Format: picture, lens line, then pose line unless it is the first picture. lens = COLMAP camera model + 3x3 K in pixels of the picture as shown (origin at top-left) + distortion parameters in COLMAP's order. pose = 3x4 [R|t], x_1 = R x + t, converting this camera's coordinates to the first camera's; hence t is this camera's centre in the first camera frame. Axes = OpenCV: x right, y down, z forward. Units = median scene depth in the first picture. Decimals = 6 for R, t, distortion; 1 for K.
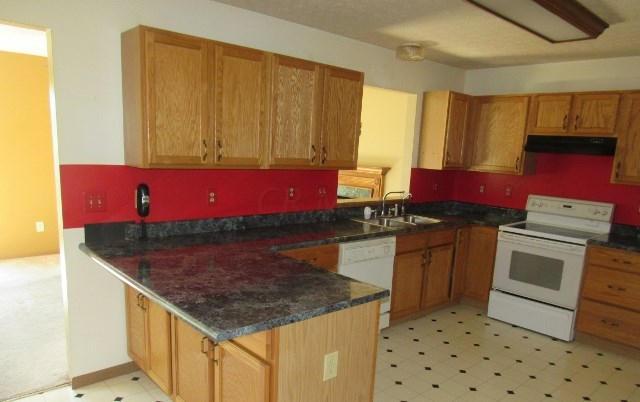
lens RADIAL K [[461.1, 0, 321.2], [0, 461.1, 236.9], [0, 0, 1]] dist [-0.040615, 0.035410]
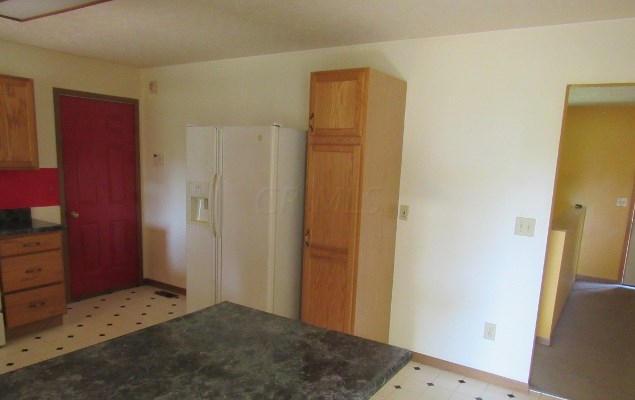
lens RADIAL K [[457.5, 0, 318.7], [0, 457.5, 235.6], [0, 0, 1]] dist [-0.040615, 0.035410]
pose [[-0.243078, -0.229762, 0.942403, -0.394481], [0.148182, 0.951343, 0.270162, -0.124526], [-0.958622, 0.205317, -0.197204, 0.491449]]
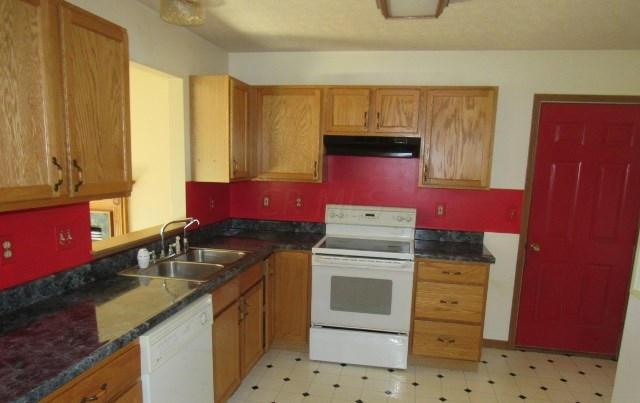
lens RADIAL K [[461.1, 0, 321.2], [0, 461.1, 237.4], [0, 0, 1]] dist [-0.040615, 0.035410]
pose [[0.804357, -0.129486, 0.579865, -0.066885], [0.129078, 0.990737, 0.042185, -0.076351], [-0.579956, 0.040915, 0.813620, 0.339673]]
